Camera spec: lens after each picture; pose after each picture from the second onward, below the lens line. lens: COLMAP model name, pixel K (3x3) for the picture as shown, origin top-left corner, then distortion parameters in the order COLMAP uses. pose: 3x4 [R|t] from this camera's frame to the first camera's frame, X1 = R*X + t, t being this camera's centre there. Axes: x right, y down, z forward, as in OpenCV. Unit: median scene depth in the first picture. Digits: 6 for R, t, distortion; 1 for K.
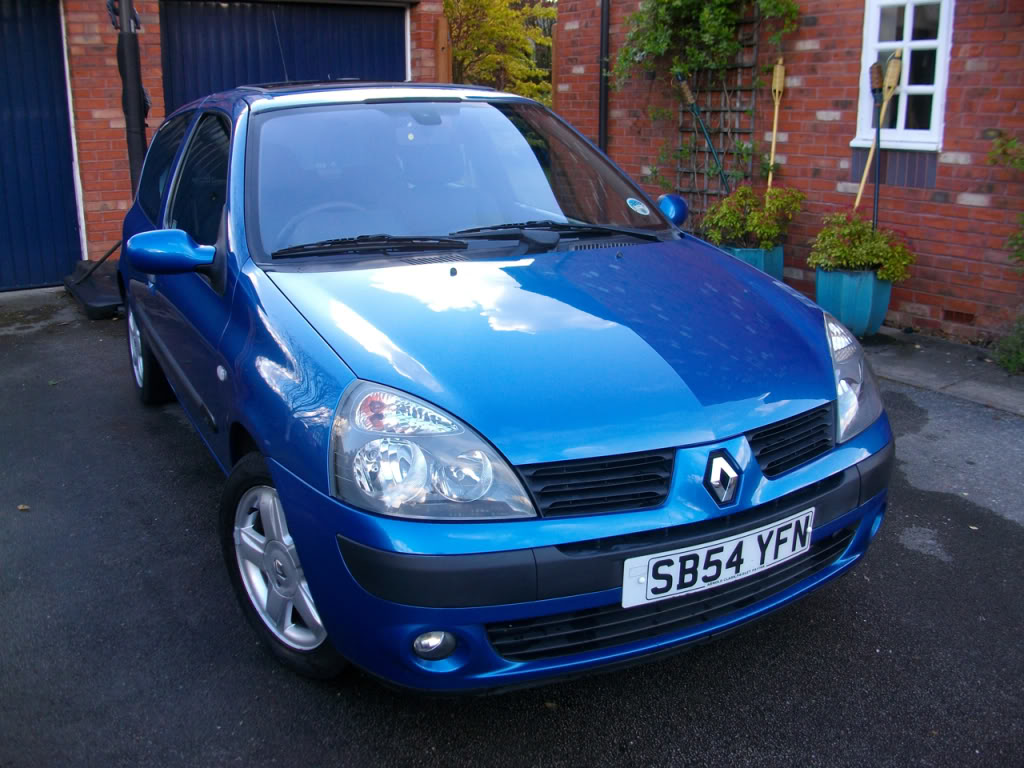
lens RADIAL K [[978.9, 0, 518.2], [0, 978.9, 385.1], [0, 0, 1]] dist [-0.137388, 0.072157]
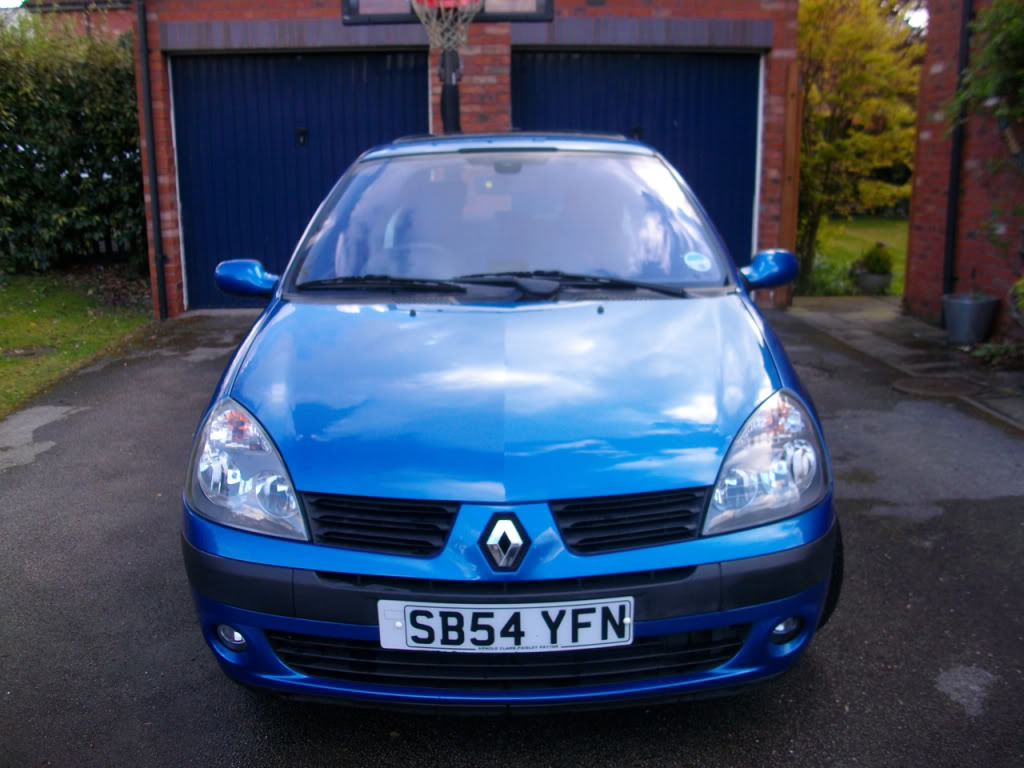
lens RADIAL K [[978.9, 0, 518.2], [0, 978.9, 385.1], [0, 0, 1]] dist [-0.137388, 0.072157]
pose [[0.876901, 0.107270, -0.468548, 0.249164], [-0.127129, 0.991827, -0.010854, -0.018809], [0.463554, 0.069084, 0.883371, 0.054503]]
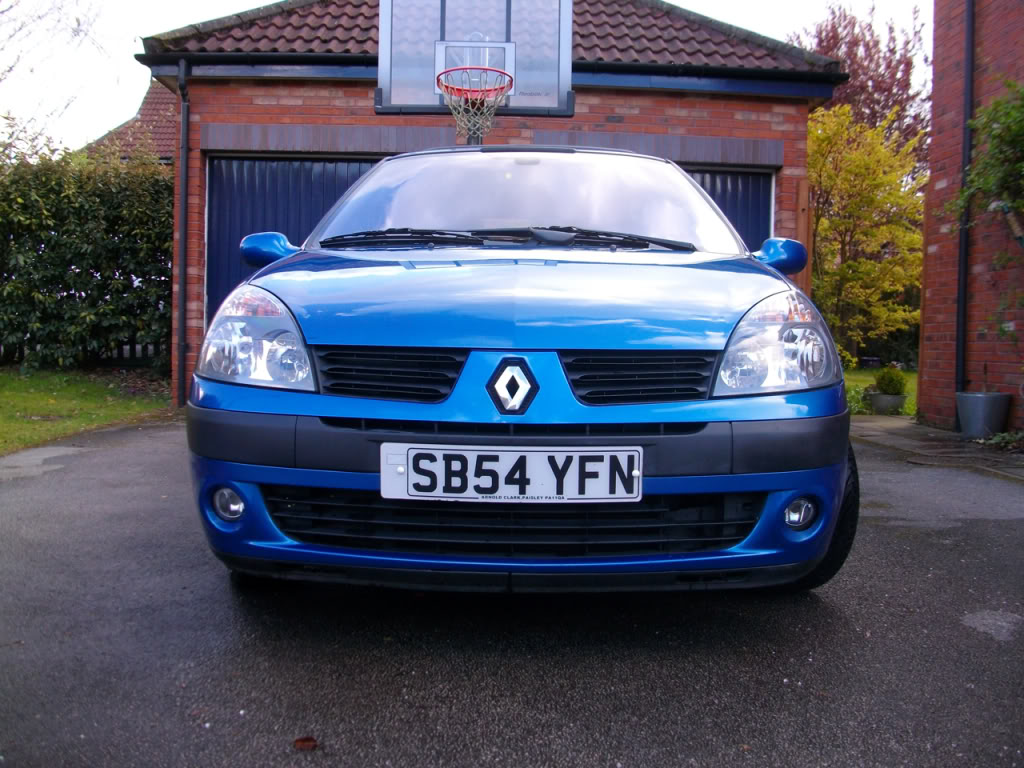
lens RADIAL K [[978.9, 0, 518.2], [0, 978.9, 385.1], [0, 0, 1]] dist [-0.137388, 0.072157]
pose [[0.867330, 0.045504, -0.495649, 0.261488], [-0.159680, 0.968614, -0.190496, 0.104647], [0.471424, 0.244368, 0.847375, 0.072352]]
